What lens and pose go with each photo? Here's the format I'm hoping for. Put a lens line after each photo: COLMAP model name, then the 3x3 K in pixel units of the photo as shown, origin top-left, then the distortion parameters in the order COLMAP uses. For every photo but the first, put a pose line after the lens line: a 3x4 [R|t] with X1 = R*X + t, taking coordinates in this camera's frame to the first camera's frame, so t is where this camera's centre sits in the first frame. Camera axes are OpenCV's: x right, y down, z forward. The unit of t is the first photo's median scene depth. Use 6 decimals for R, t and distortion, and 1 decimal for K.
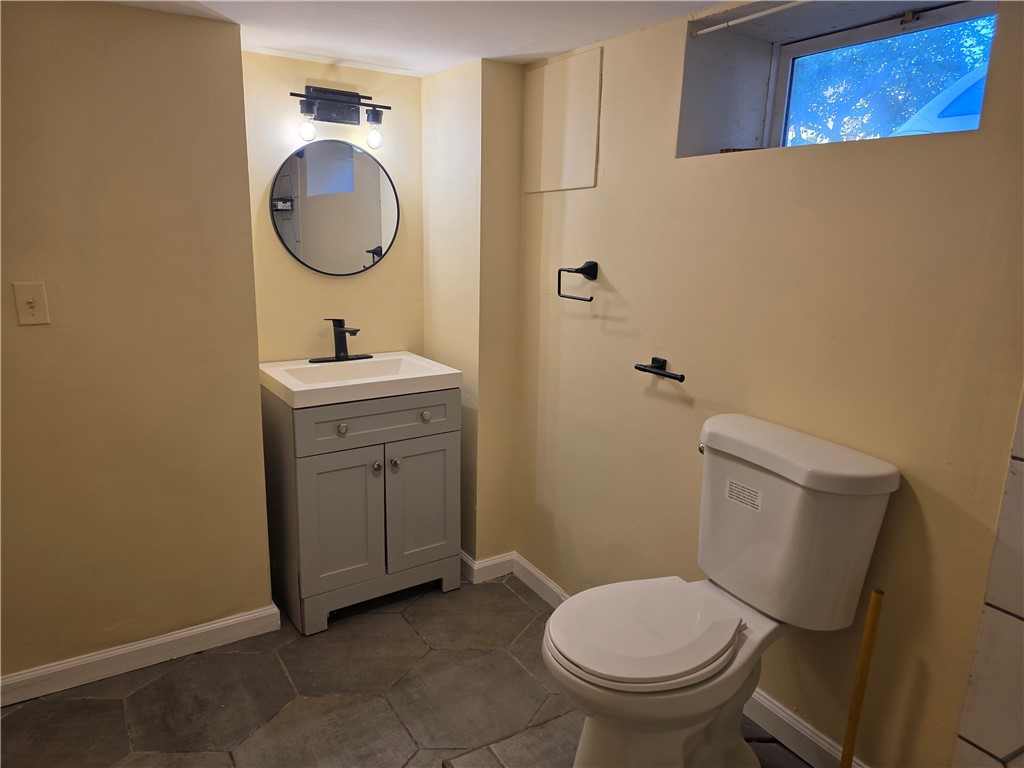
lens RADIAL K [[679.3, 0, 512.2], [0, 679.3, 384.4], [0, 0, 1]] dist [0.000150, -0.000322]
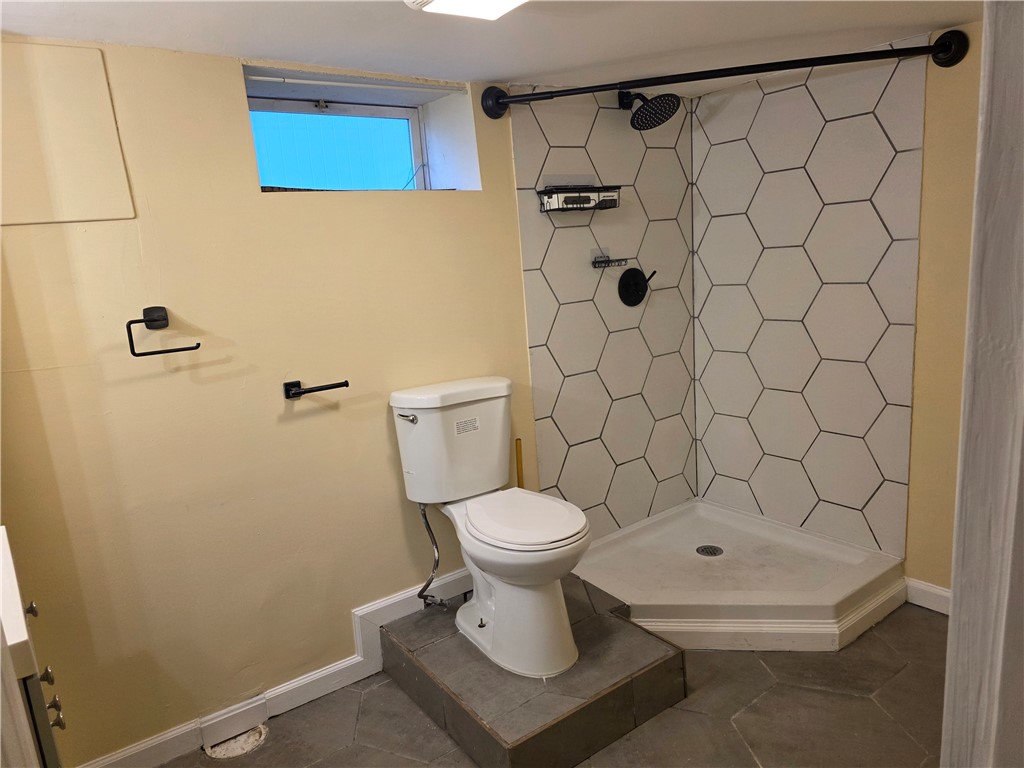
lens RADIAL K [[679.3, 0, 512.1], [0, 679.3, 383.0], [0, 0, 1]] dist [0.000150, -0.000322]
pose [[-0.074087, -0.210999, 0.974675, -0.753079], [0.288188, 0.931131, 0.223479, -0.157237], [-0.954704, 0.297446, -0.008178, 0.631319]]
